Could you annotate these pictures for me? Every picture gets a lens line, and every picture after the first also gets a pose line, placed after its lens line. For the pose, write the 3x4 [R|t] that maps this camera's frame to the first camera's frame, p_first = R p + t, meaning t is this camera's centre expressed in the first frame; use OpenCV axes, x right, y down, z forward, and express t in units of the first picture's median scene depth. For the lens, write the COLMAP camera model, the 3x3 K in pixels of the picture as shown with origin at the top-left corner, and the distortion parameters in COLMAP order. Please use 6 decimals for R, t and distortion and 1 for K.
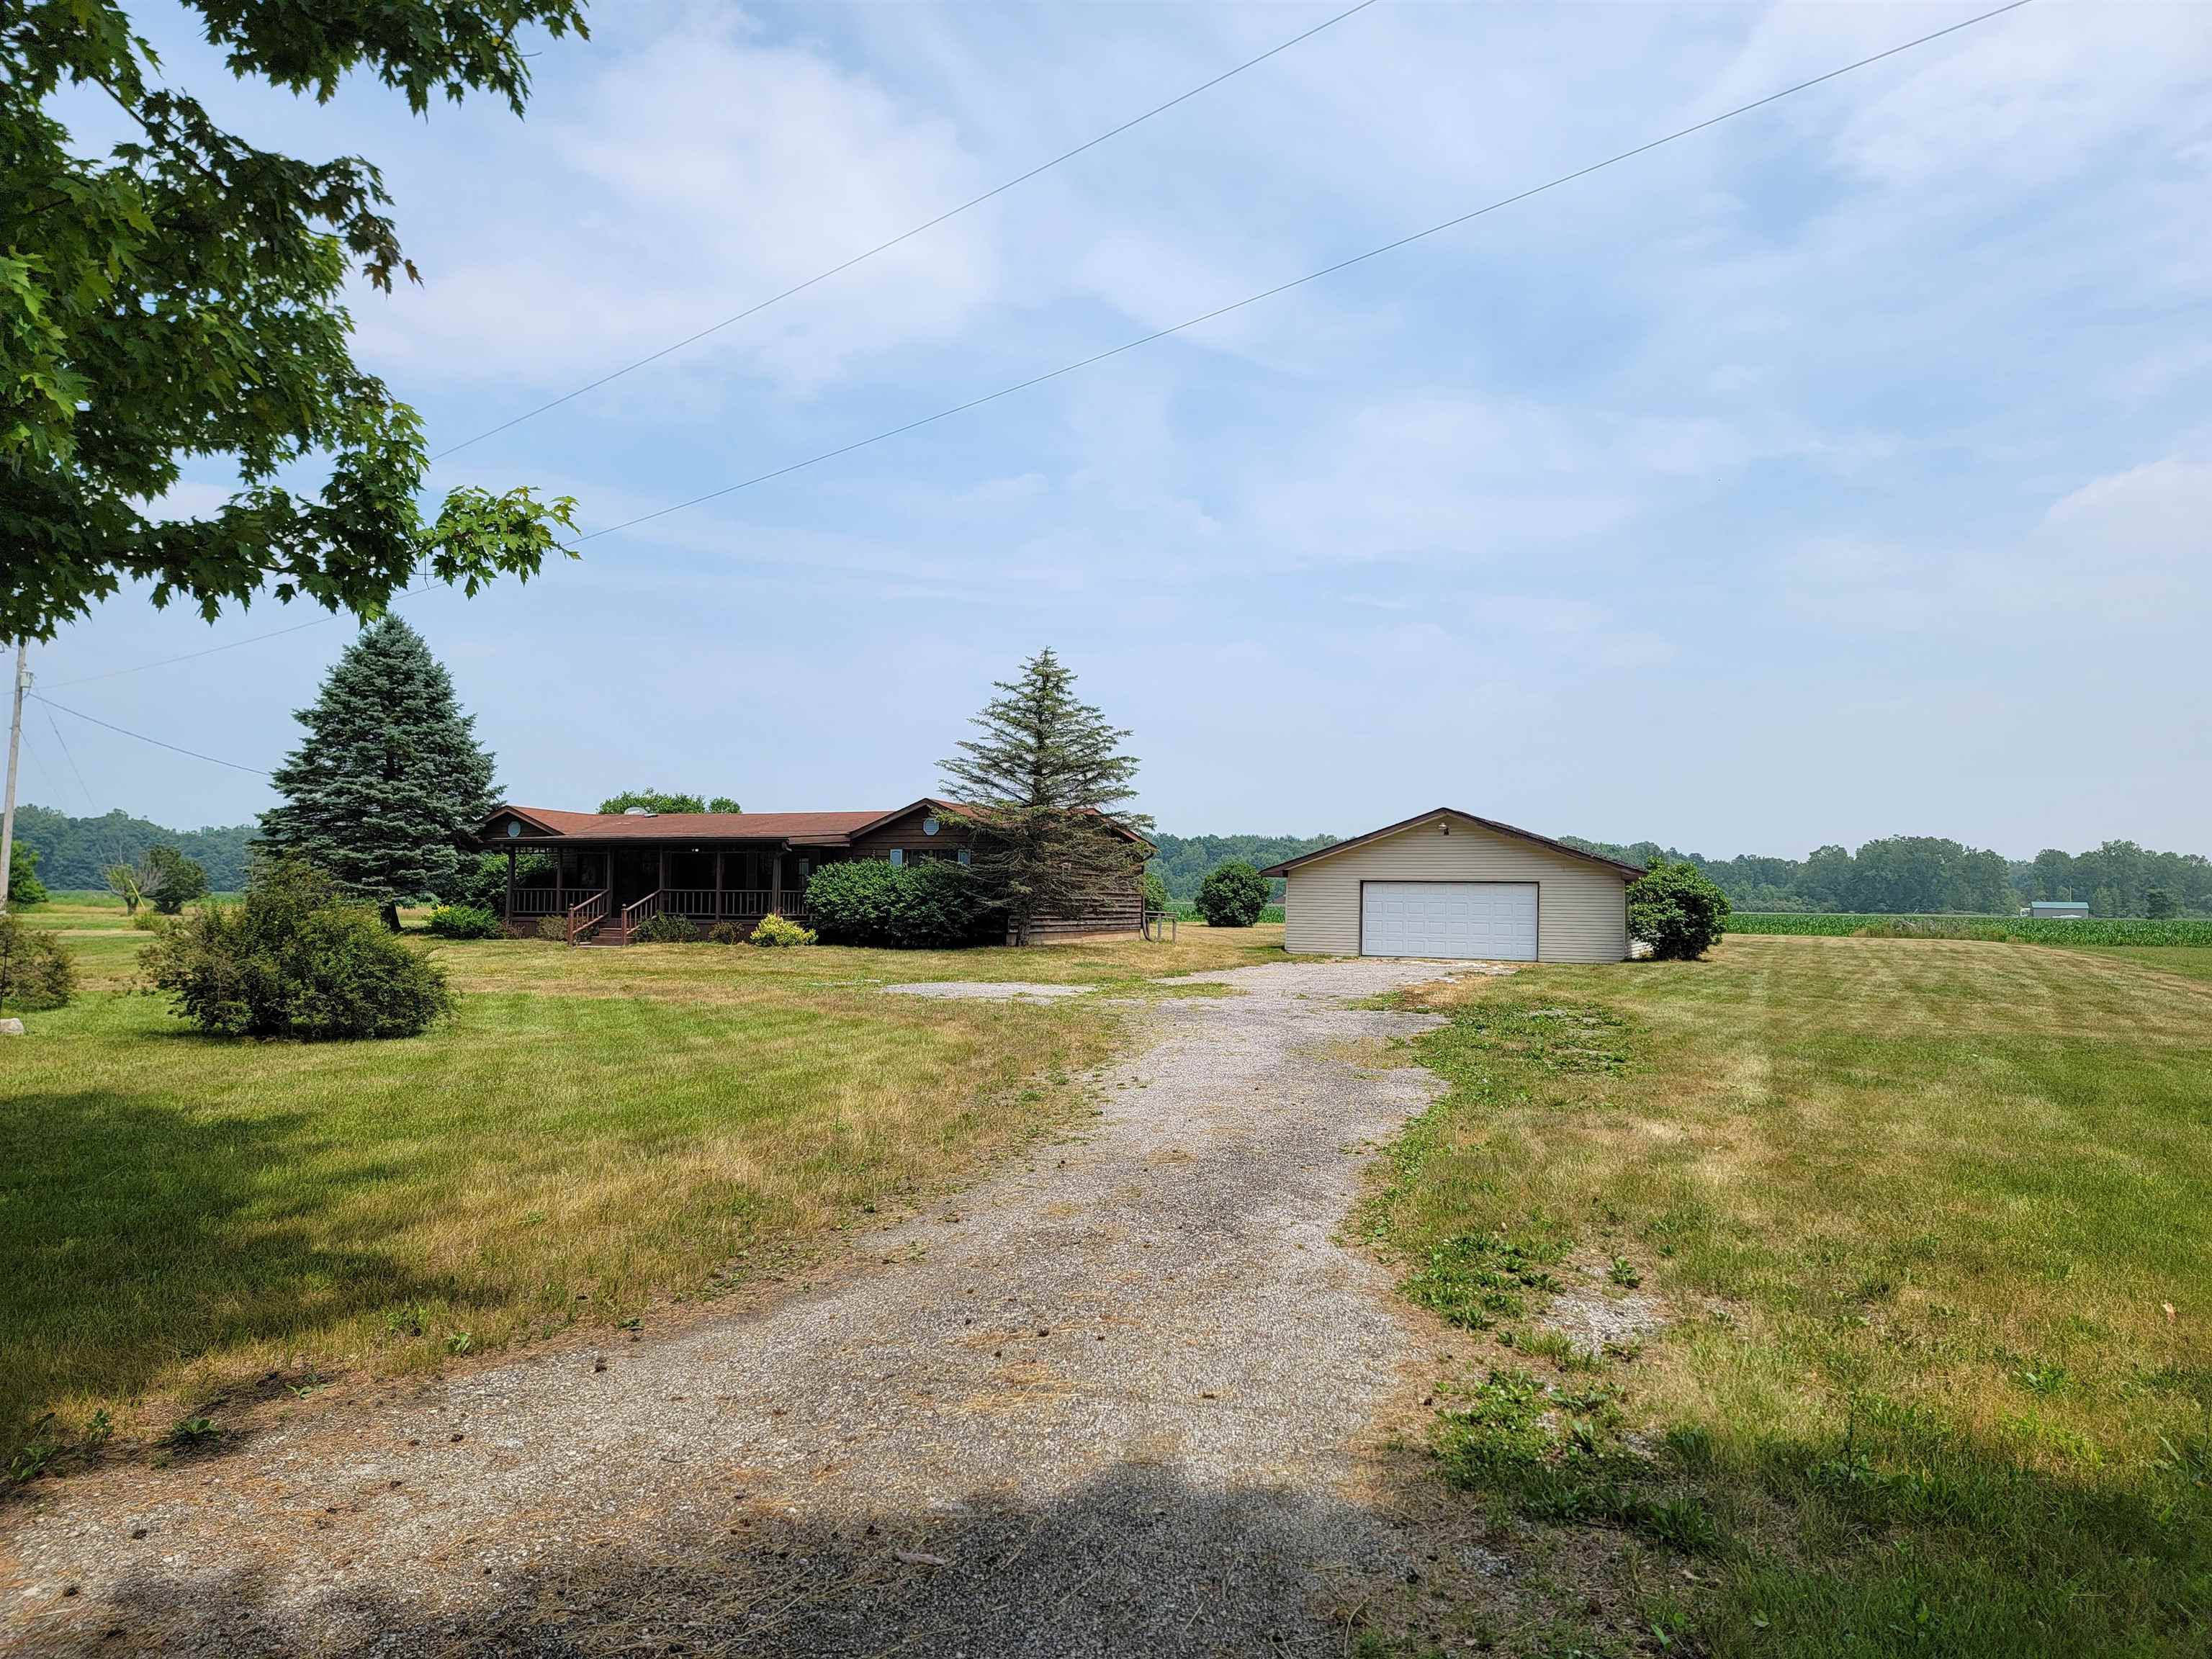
lens RADIAL K [[1537.8, 0, 1097.0], [0, 1537.8, 831.4], [0, 0, 1]] dist [0.079454, -0.059193]
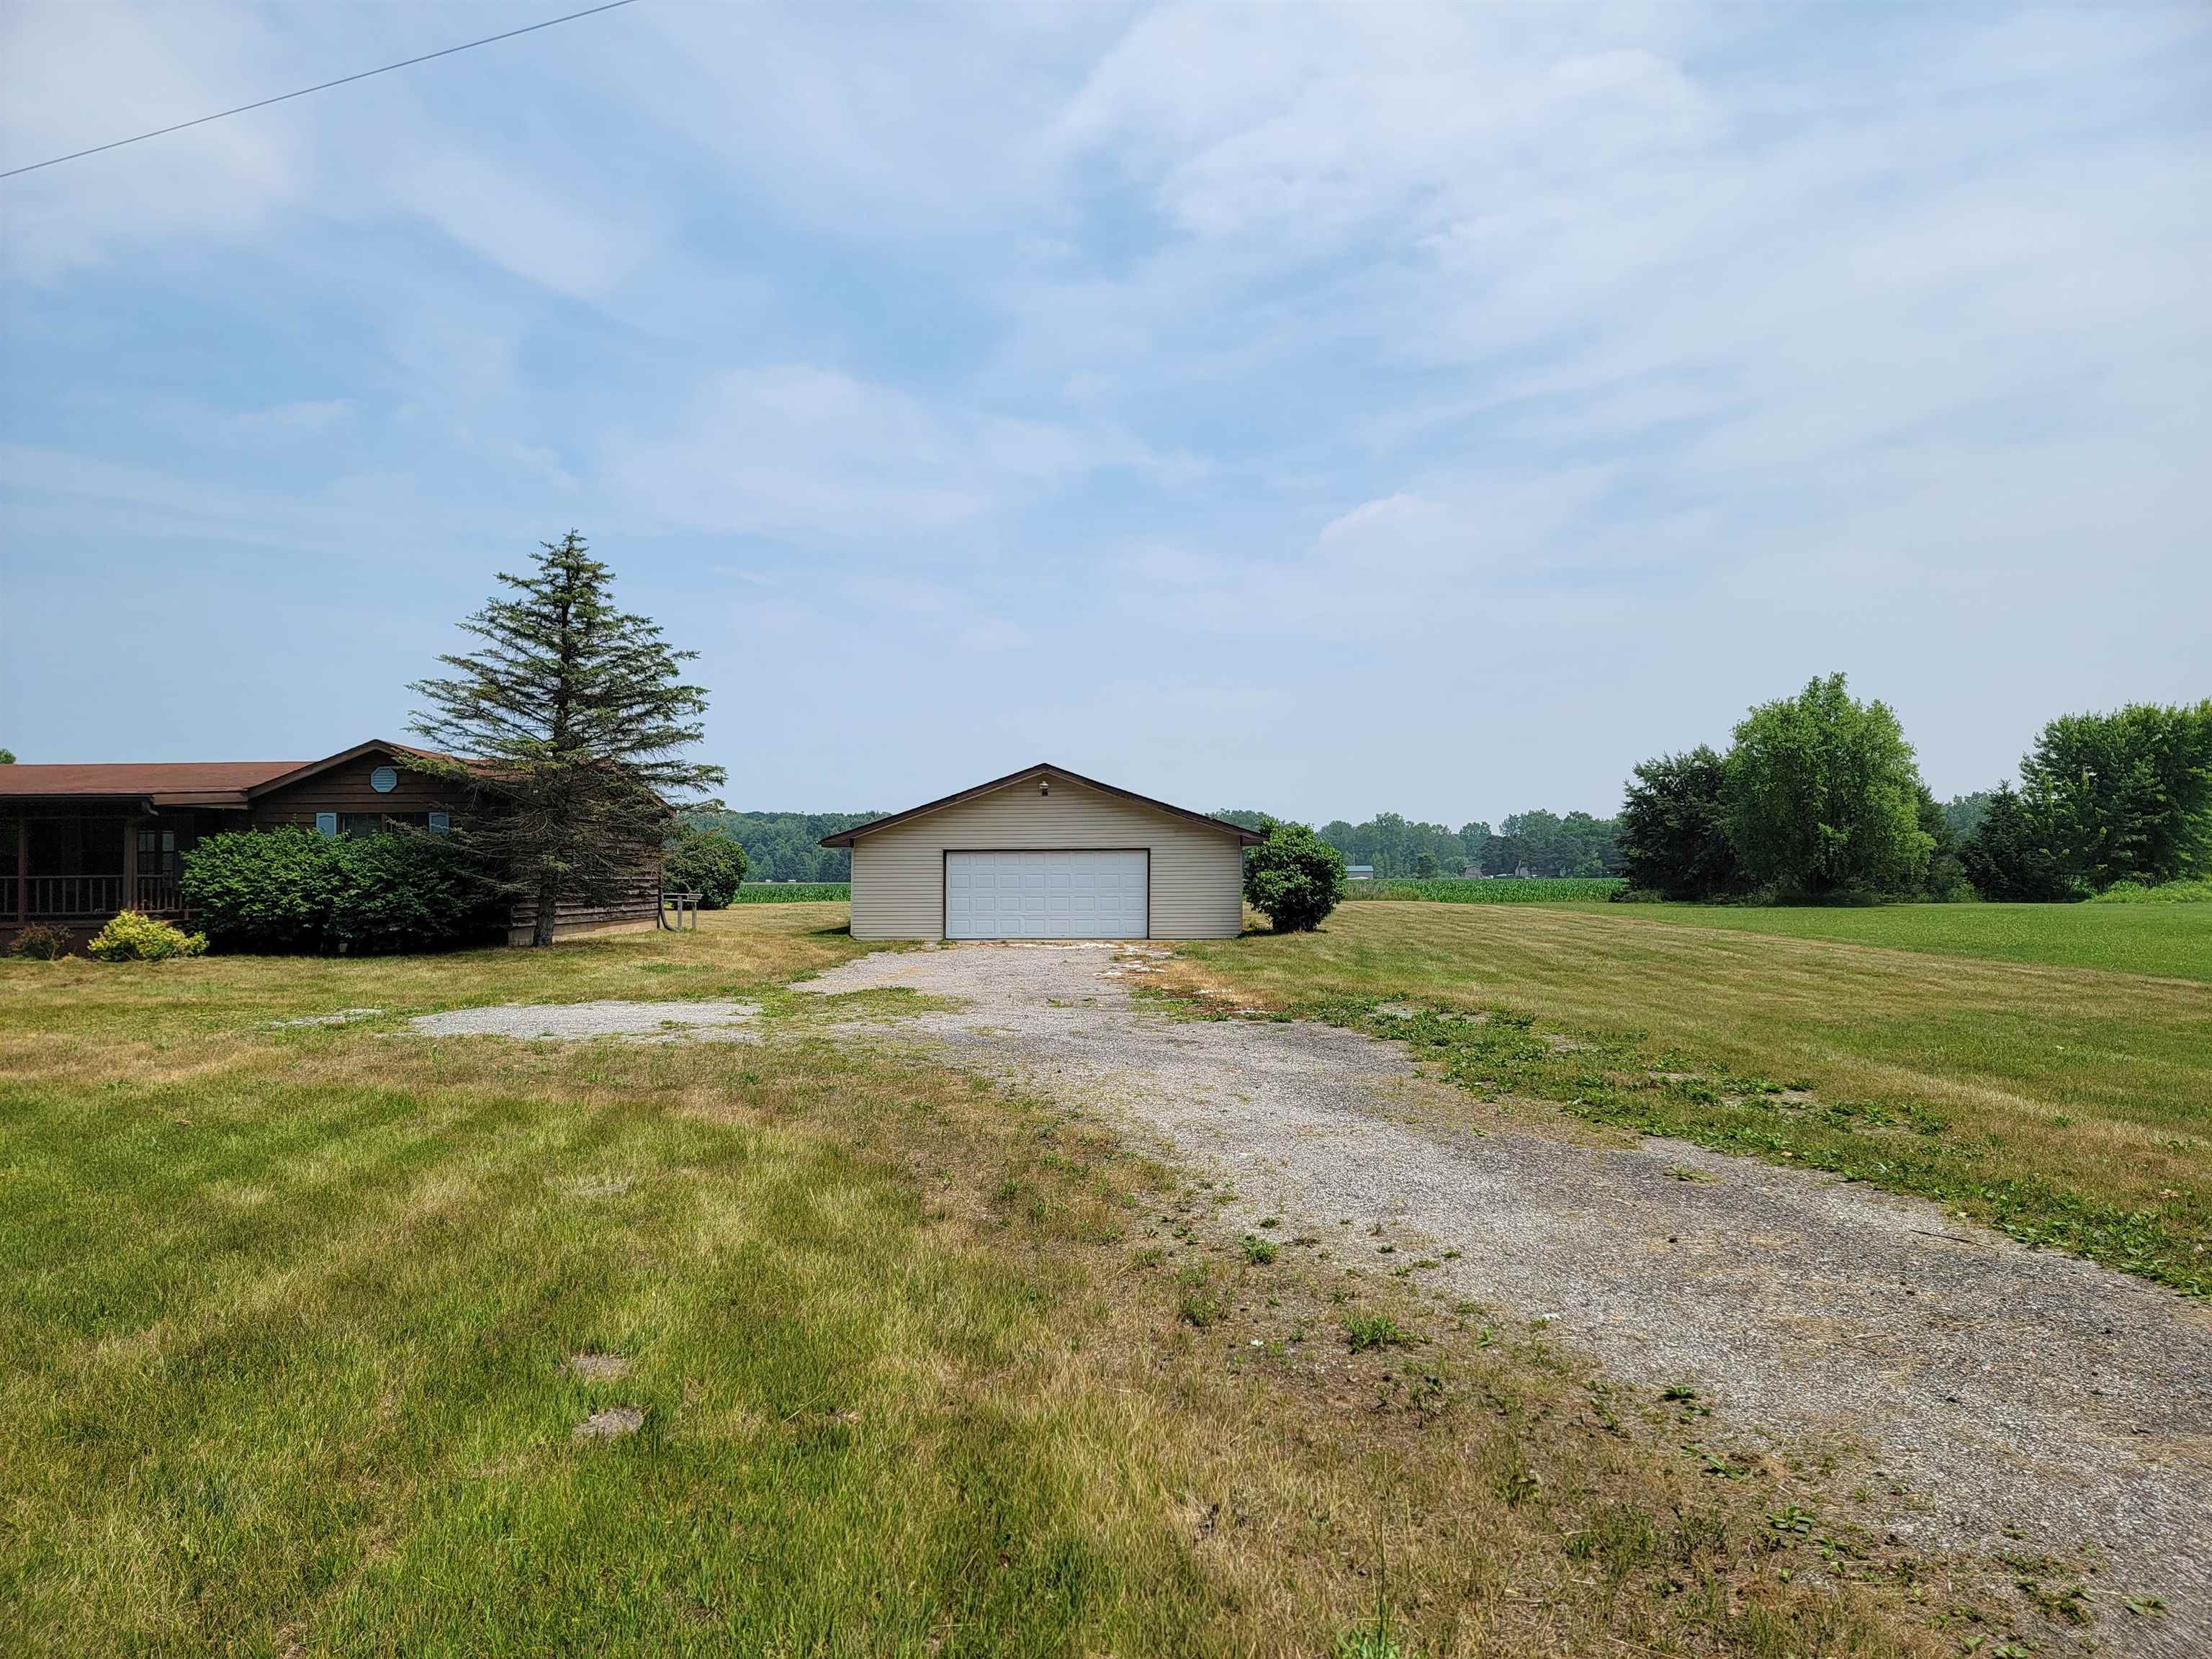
lens RADIAL K [[1537.8, 0, 1110.0], [0, 1537.8, 833.3], [0, 0, 1]] dist [0.079454, -0.059193]
pose [[0.921007, -0.007920, 0.389466, -0.085458], [0.001142, 0.999844, 0.017632, 0.009567], [-0.389545, -0.015794, 0.920872, 0.227540]]
